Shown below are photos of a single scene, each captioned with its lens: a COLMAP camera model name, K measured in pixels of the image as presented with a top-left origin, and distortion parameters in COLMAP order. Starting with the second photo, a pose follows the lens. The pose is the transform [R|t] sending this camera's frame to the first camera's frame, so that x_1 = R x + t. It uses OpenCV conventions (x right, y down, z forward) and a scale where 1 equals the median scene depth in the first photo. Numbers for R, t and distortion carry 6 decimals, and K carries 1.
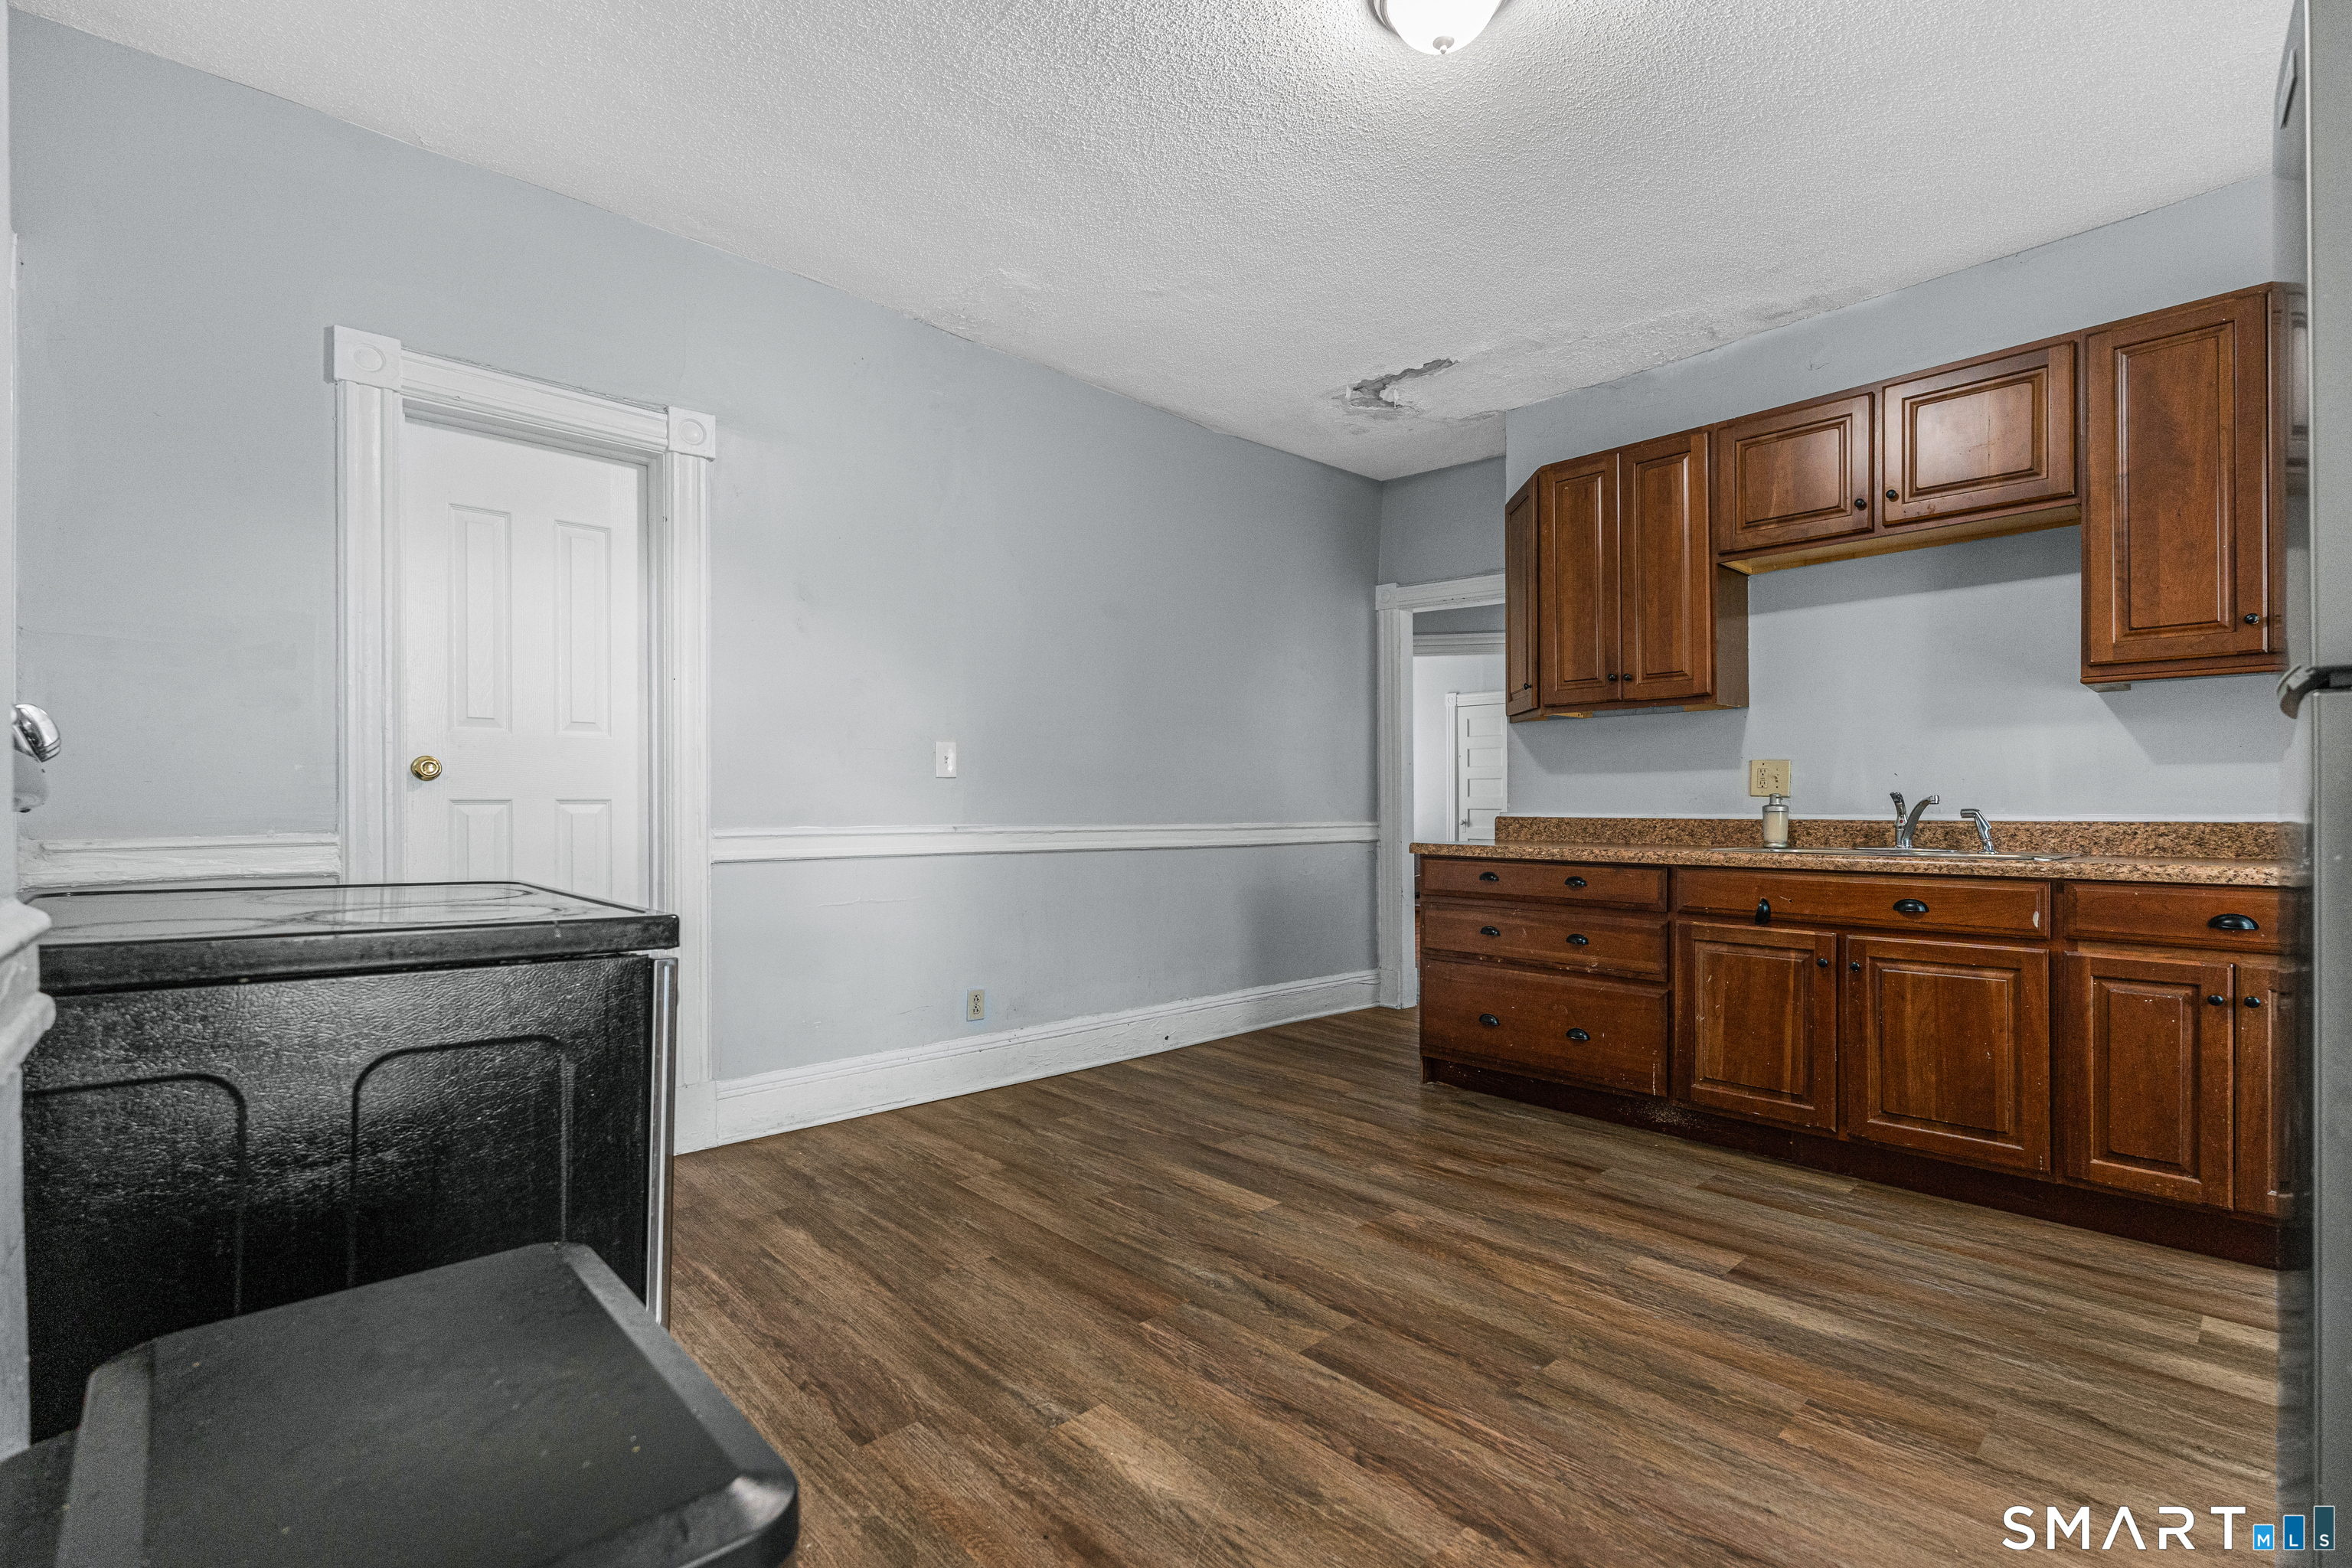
lens RADIAL K [[1014.3, 0, 1166.6], [0, 1014.3, 816.0], [0, 0, 1]] dist [-0.004107, 0.000130]
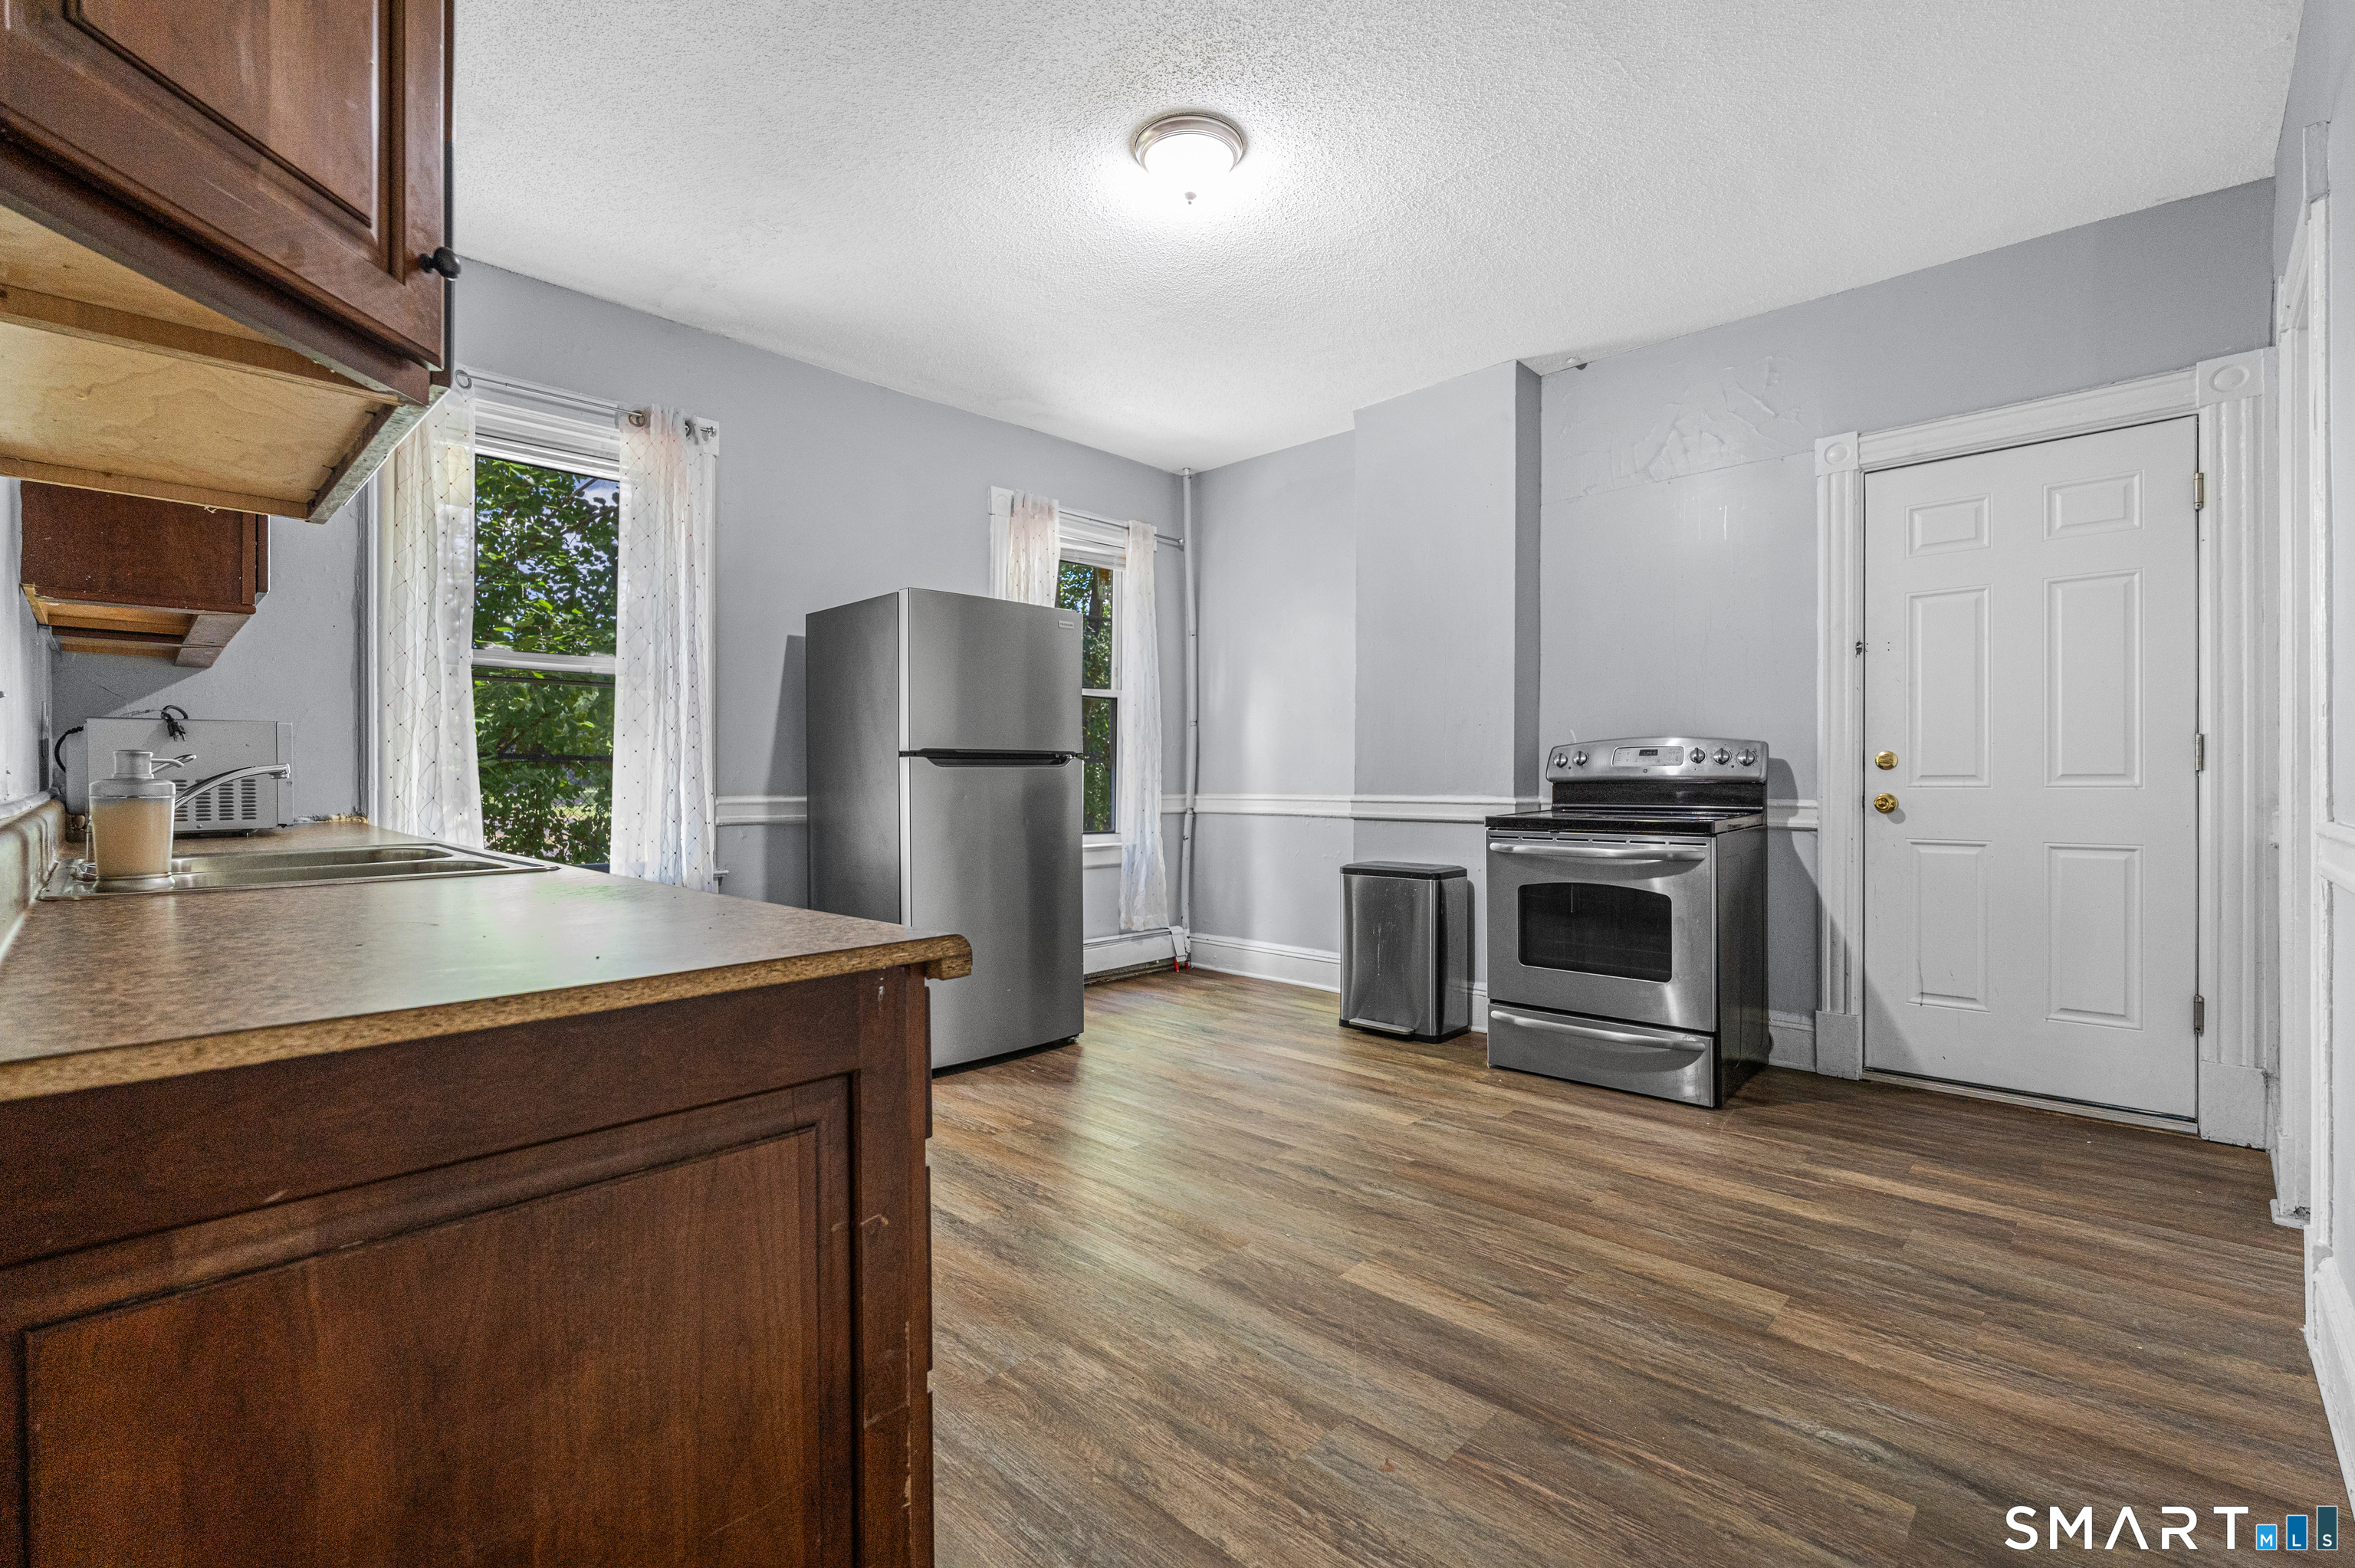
lens RADIAL K [[1026.8, 0, 1179.3], [0, 1026.8, 775.5], [0, 0, 1]] dist [-0.001027, 0.000010]
pose [[-0.997382, 0.000237, -0.072314, 0.268013], [-0.000143, 0.999986, 0.005245, -0.015923], [0.072314, 0.005242, -0.997368, 1.618667]]
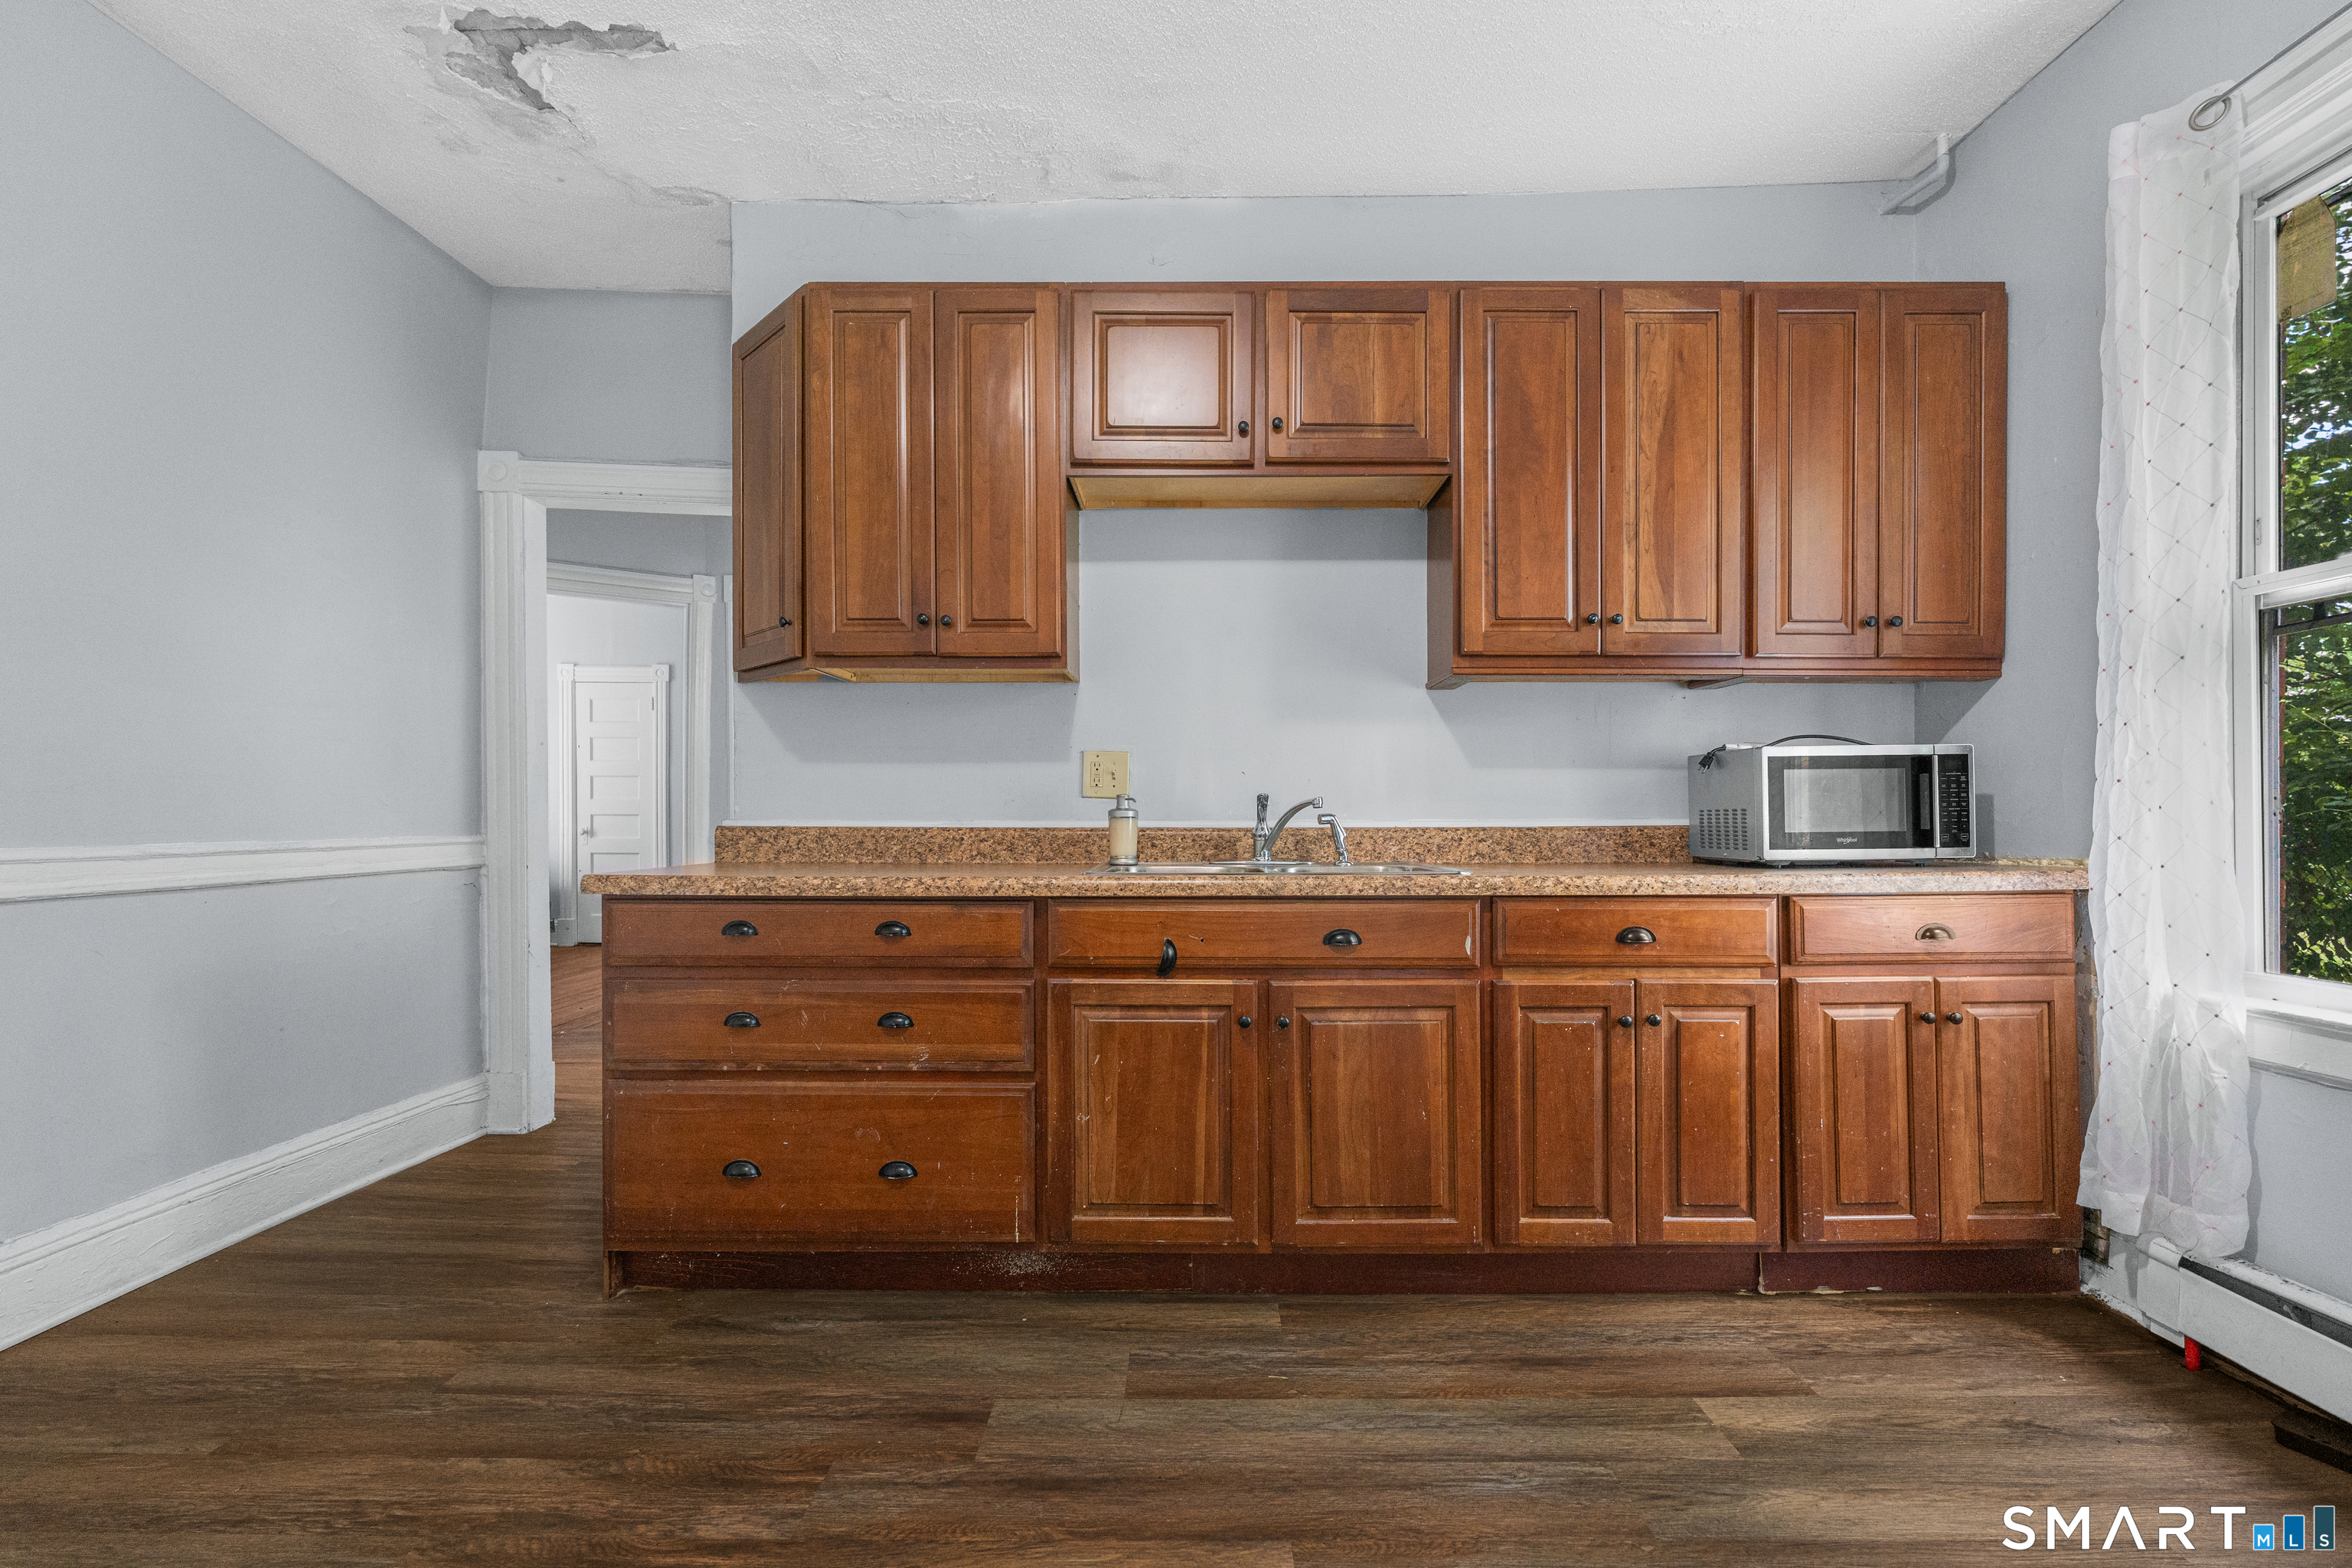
lens RADIAL K [[1014.3, 0, 1166.6], [0, 1014.3, 816.0], [0, 0, 1]] dist [-0.004107, 0.000130]
pose [[0.669805, -0.001563, 0.742535, 0.054505], [0.005790, 0.999978, -0.003118, -0.003146], [-0.742514, 0.006388, 0.669800, 0.502046]]
